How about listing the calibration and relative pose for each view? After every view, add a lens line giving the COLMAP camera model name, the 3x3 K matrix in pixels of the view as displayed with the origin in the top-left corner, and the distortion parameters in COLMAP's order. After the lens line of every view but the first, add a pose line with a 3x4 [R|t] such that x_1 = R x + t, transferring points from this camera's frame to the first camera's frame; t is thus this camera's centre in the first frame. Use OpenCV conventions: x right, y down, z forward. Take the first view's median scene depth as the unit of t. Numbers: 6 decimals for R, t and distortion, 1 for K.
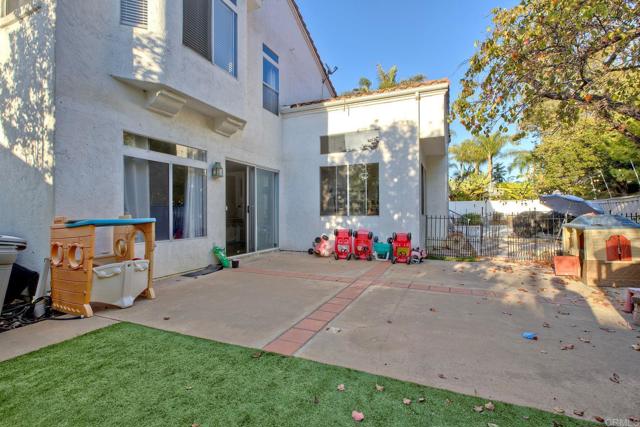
lens RADIAL K [[304.5, 0, 321.7], [0, 304.5, 213.2], [0, 0, 1]] dist [0.004274, -0.000465]
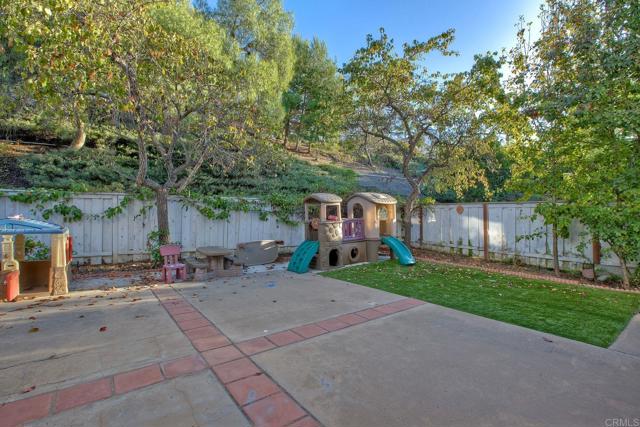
lens RADIAL K [[304.5, 0, 317.8], [0, 304.5, 214.5], [0, 0, 1]] dist [0.004274, -0.000465]
pose [[-0.874930, 0.000005, 0.484250, -0.161021], [-0.003272, 0.999977, -0.005921, -0.000892], [-0.484239, -0.006764, -0.874910, 0.926575]]
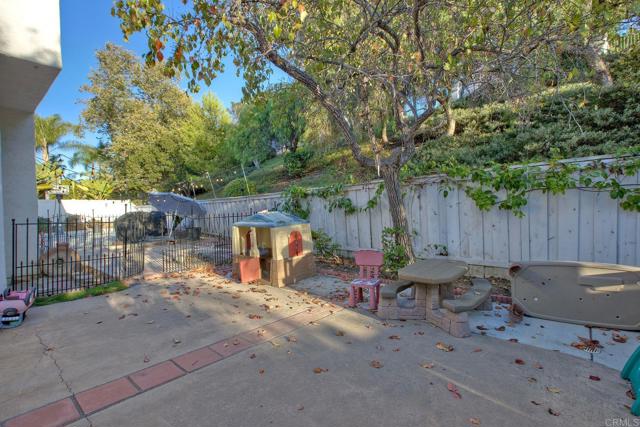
lens RADIAL K [[304.5, 0, 322.1], [0, 304.5, 212.6], [0, 0, 1]] dist [0.004274, -0.000465]
pose [[0.286802, -0.011859, 0.957916, 0.012677], [0.022958, 0.999721, 0.005503, 0.004572], [-0.957715, 0.020413, 0.286995, 0.379894]]
